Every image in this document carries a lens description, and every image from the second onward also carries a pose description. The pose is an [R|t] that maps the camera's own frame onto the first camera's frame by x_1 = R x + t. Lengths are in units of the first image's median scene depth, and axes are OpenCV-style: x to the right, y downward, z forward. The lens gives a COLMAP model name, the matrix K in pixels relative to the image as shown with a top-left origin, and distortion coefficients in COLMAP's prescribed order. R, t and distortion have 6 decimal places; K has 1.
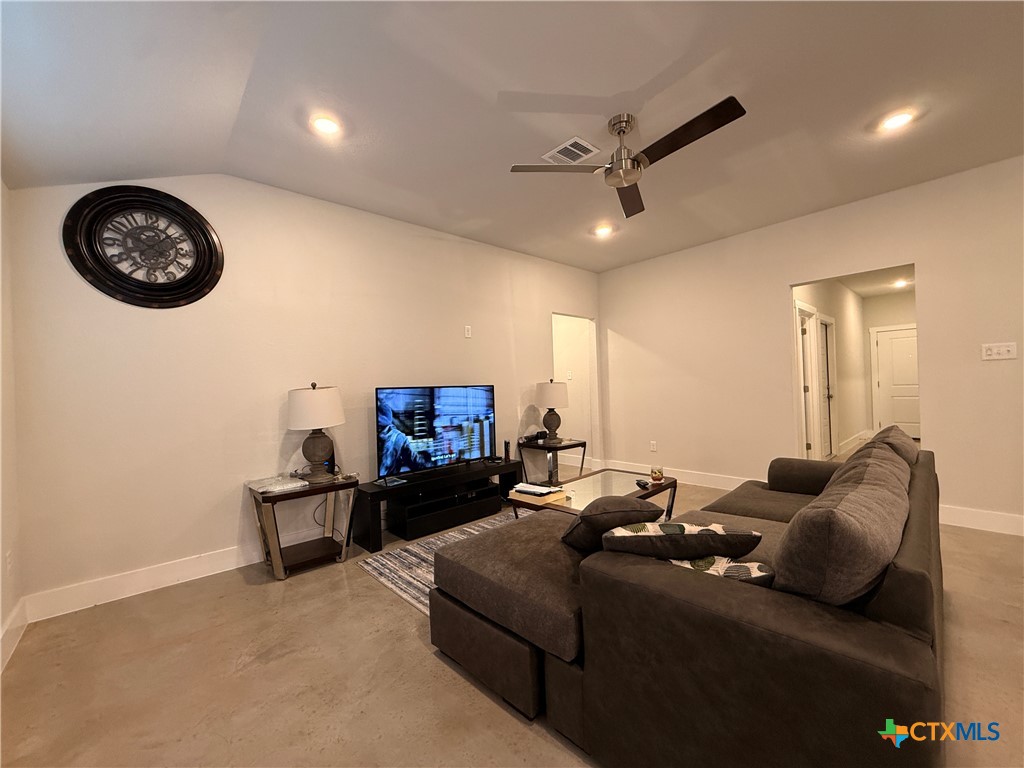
lens RADIAL K [[406.4, 0, 513.2], [0, 406.4, 385.4], [0, 0, 1]] dist [-0.000411, -0.000045]
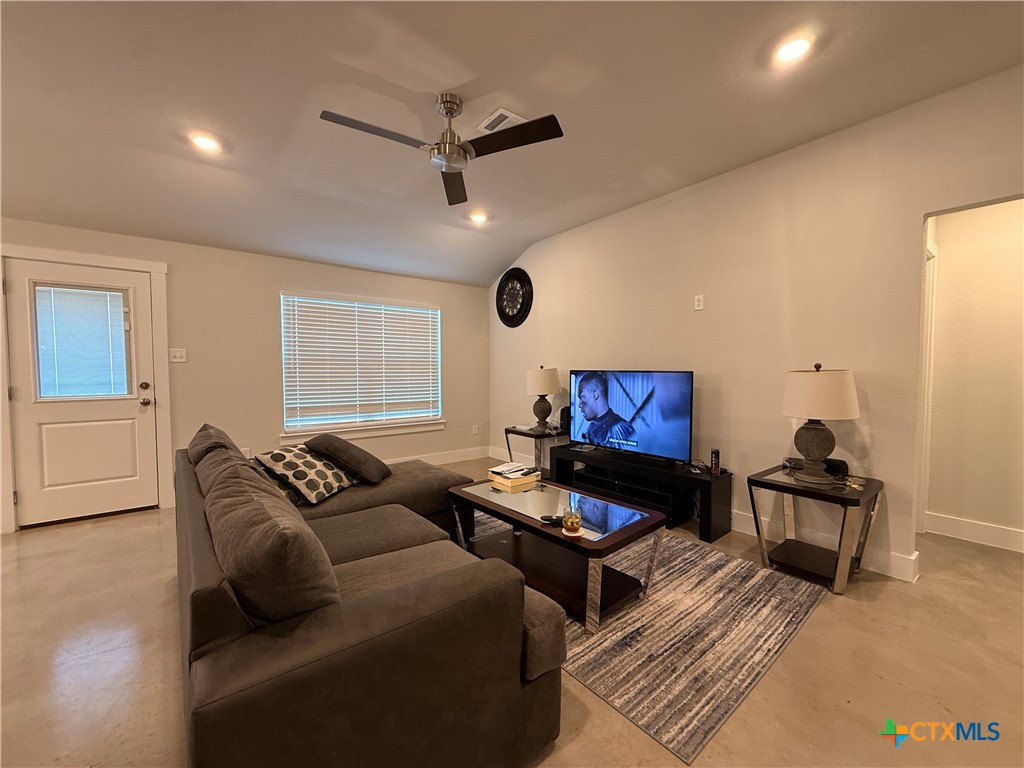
lens RADIAL K [[406.4, 0, 513.2], [0, 406.4, 385.4], [0, 0, 1]] dist [-0.000411, -0.000045]
pose [[-0.040116, 0.059225, -0.997438, 1.092692], [-0.006368, 0.998206, 0.059526, -0.023244], [0.999175, 0.008739, -0.039667, 1.030025]]
